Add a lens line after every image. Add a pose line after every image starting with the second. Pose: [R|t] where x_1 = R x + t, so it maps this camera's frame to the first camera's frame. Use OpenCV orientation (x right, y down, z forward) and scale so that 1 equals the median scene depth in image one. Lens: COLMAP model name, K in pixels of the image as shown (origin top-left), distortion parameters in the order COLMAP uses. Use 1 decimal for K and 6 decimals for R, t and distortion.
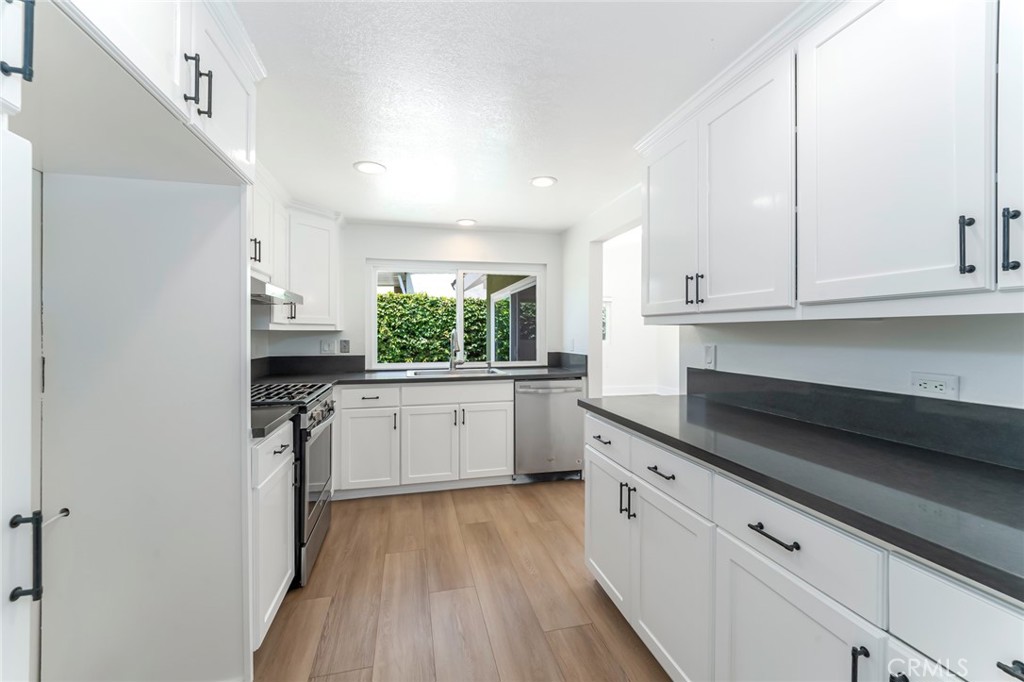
lens RADIAL K [[415.7, 0, 510.2], [0, 415.7, 328.4], [0, 0, 1]] dist [0.000333, 0.000015]
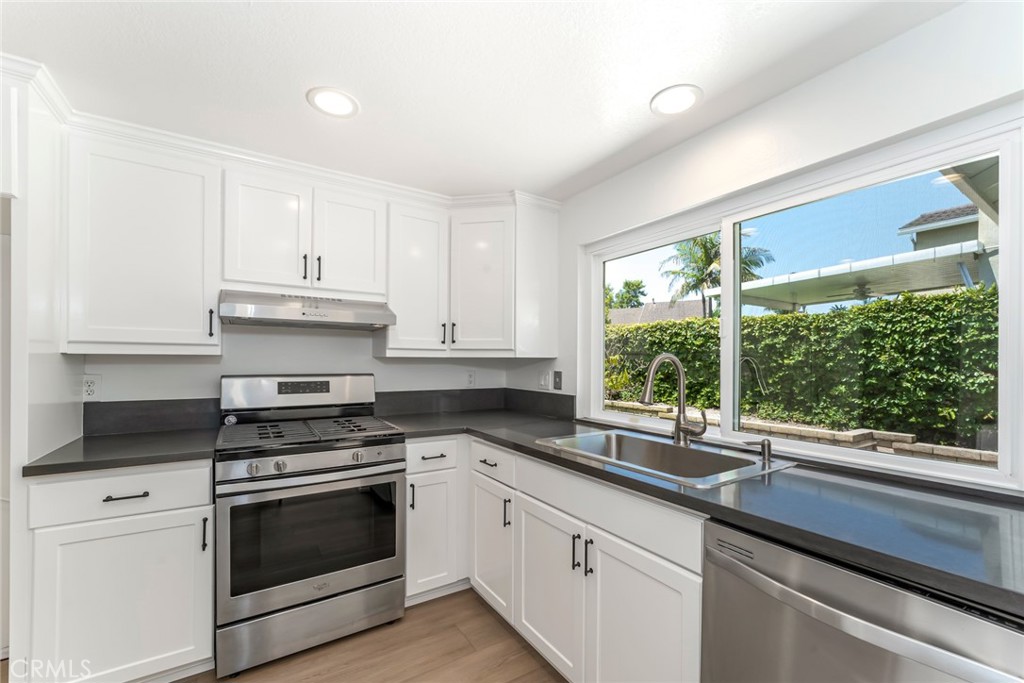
lens RADIAL K [[421.2, 0, 514.5], [0, 421.2, 361.8], [0, 0, 1]] dist [-0.002438, -0.000262]
pose [[0.336483, 0.007000, -0.941663, 0.093671], [0.004792, 0.999947, 0.009146, 0.002043], [0.941677, -0.007590, 0.336432, 0.268159]]
